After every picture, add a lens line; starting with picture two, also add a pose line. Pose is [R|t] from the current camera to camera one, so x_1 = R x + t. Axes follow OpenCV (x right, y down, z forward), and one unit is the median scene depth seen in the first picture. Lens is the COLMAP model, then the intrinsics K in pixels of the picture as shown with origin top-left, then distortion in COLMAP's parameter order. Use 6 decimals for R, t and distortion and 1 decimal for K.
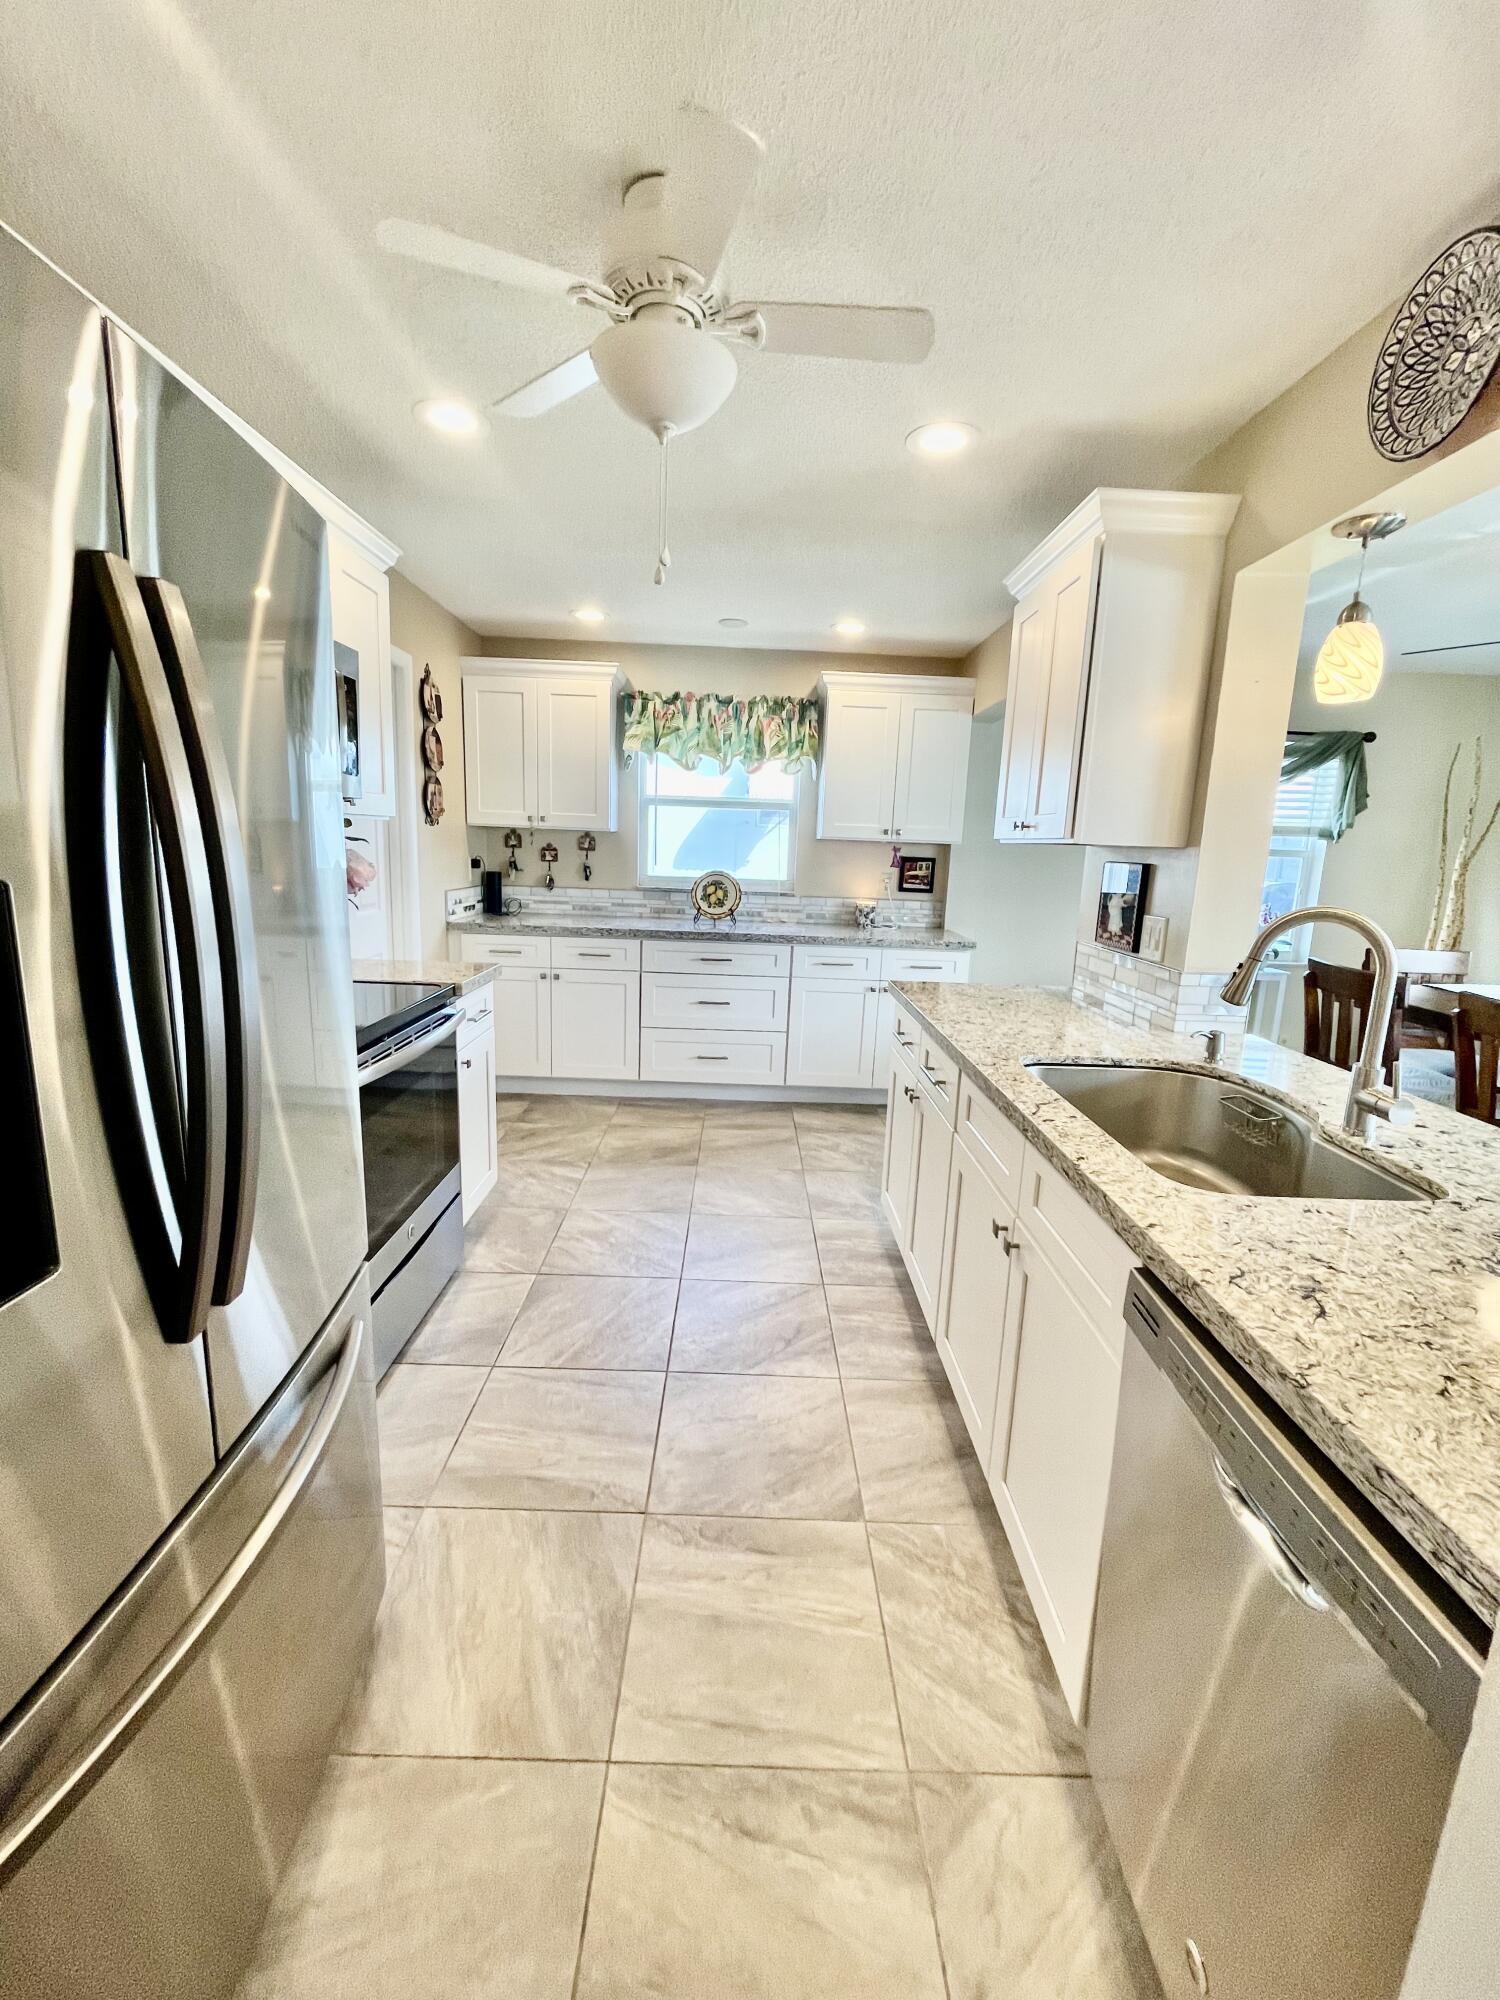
lens RADIAL K [[805.0, 0, 745.5], [0, 805.0, 989.1], [0, 0, 1]] dist [-0.002034, -0.000312]
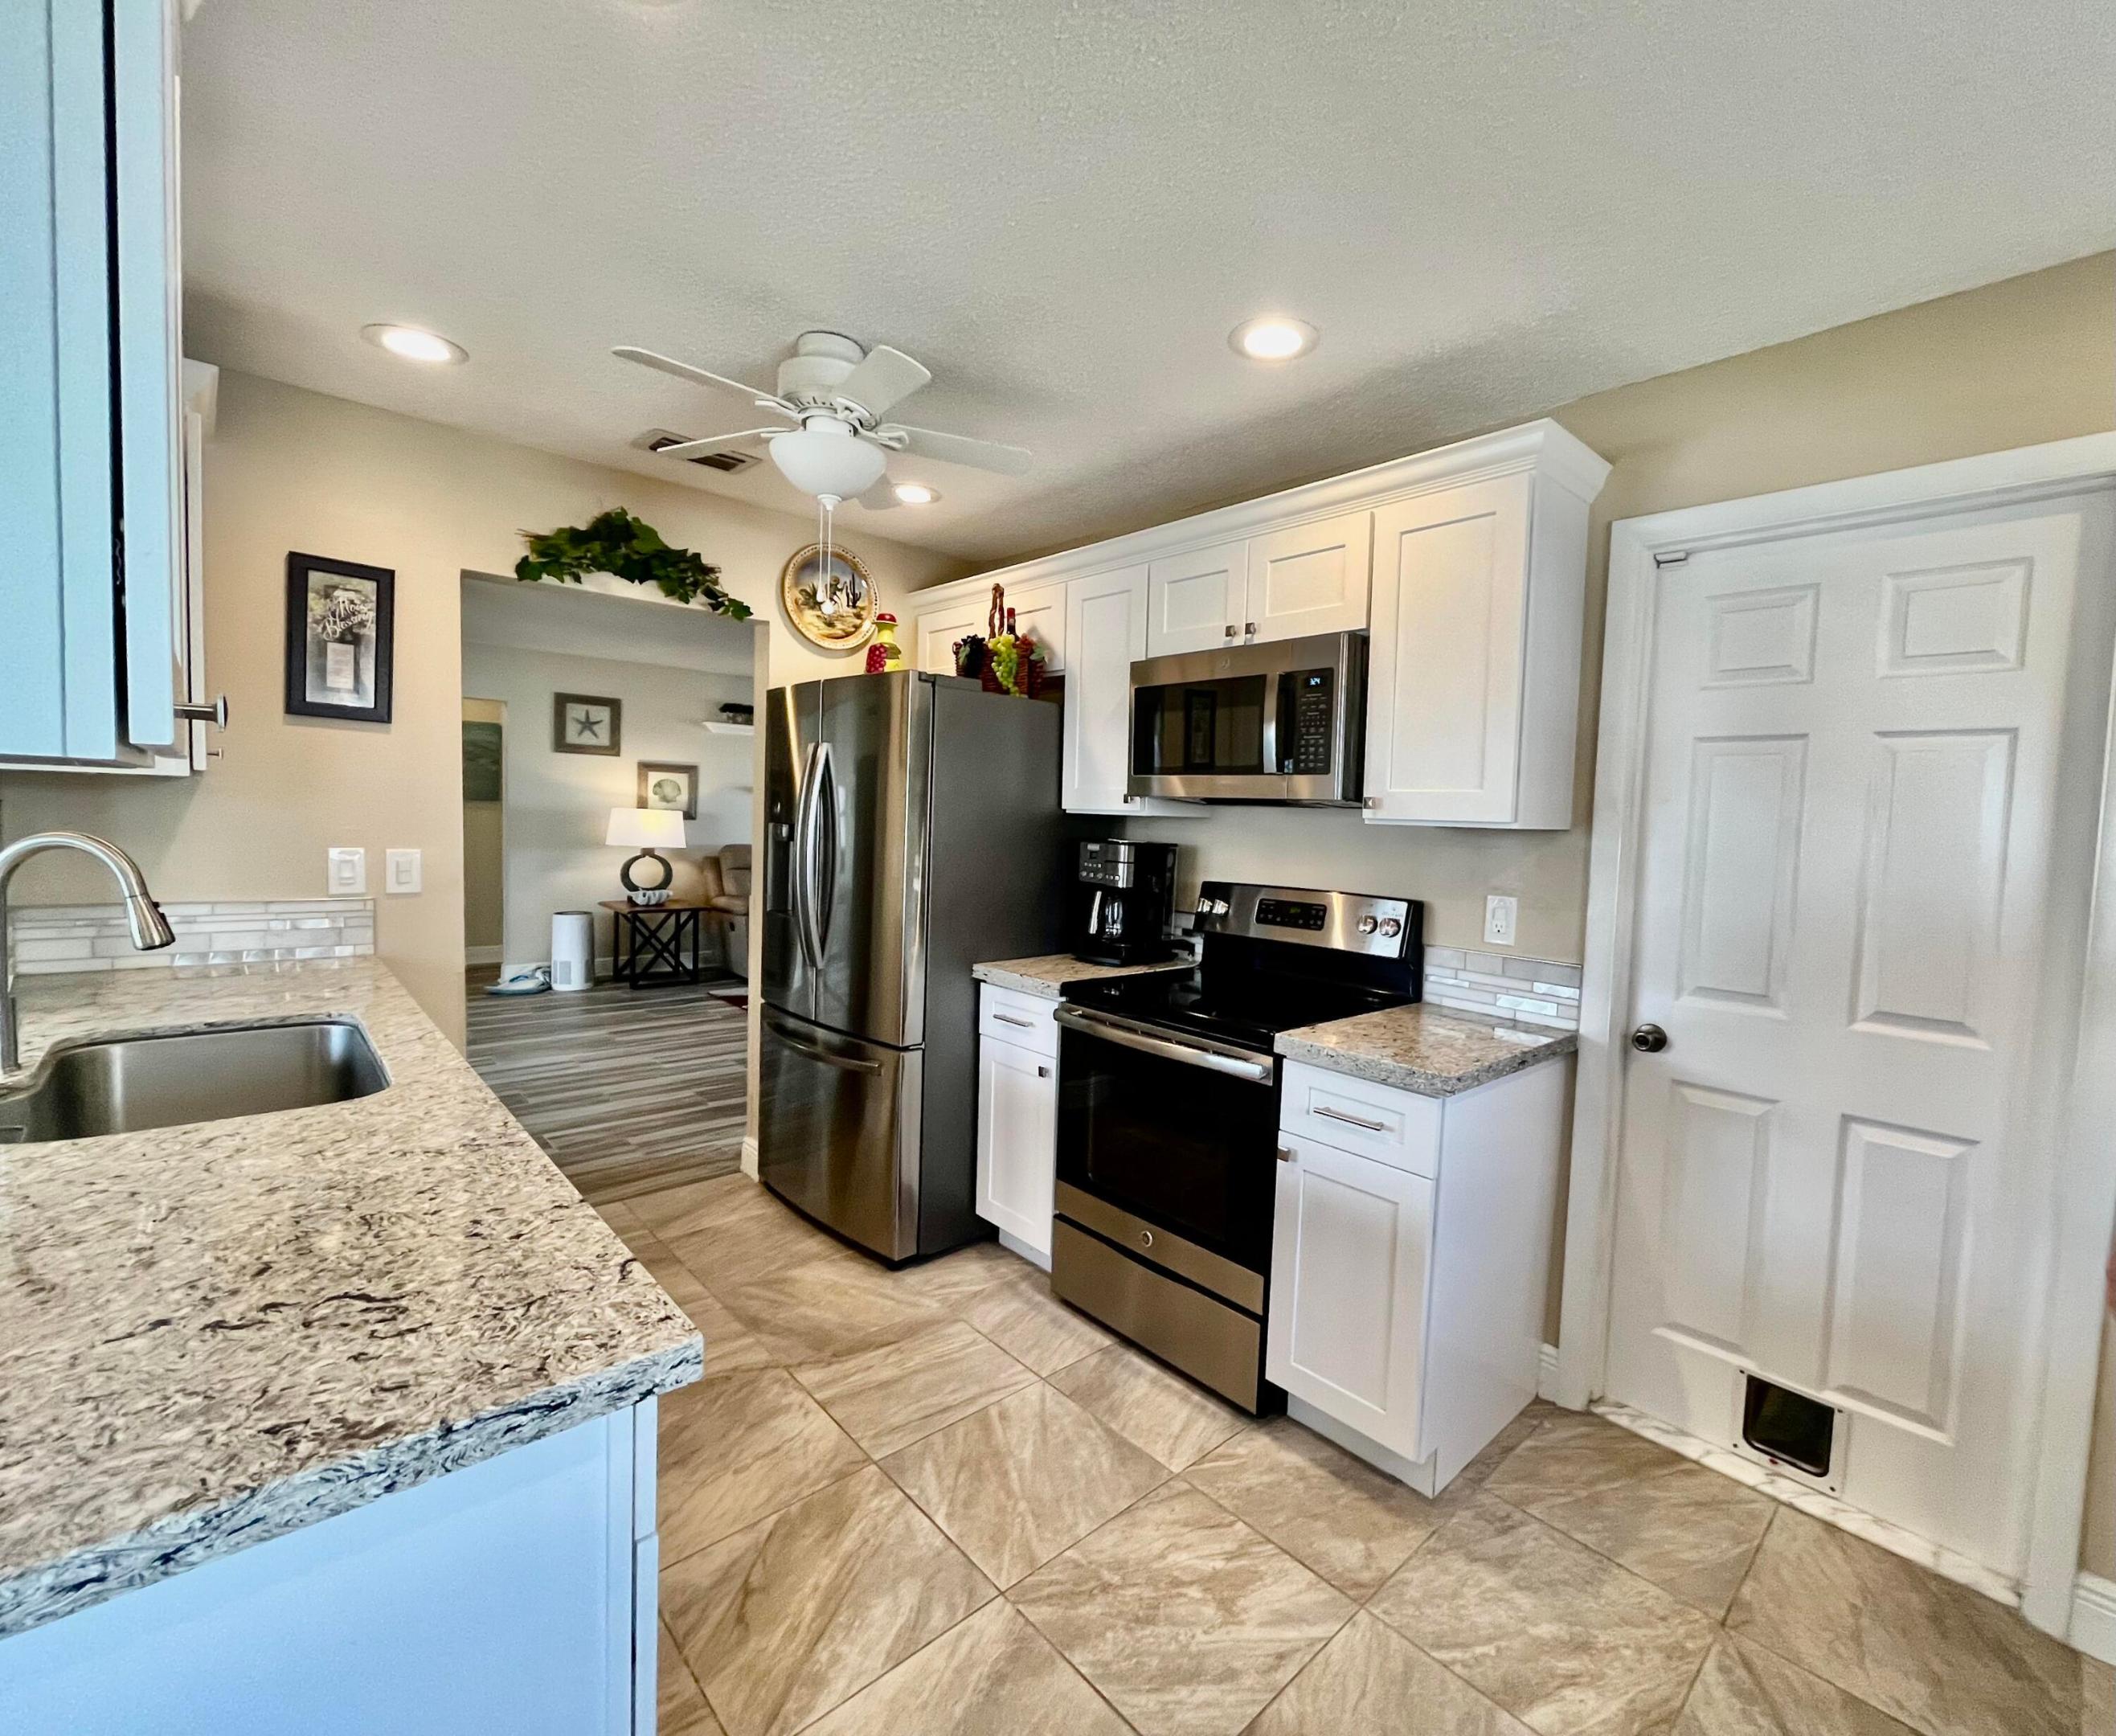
lens RADIAL K [[933.8, 0, 1145.1], [0, 933.8, 864.6], [0, 0, 1]] dist [-0.006386, -0.000129]
pose [[-0.708940, -0.028150, -0.704707, 0.493748], [-0.190590, 0.969673, 0.153000, -0.388166], [0.679029, 0.242778, -0.692805, 2.155634]]
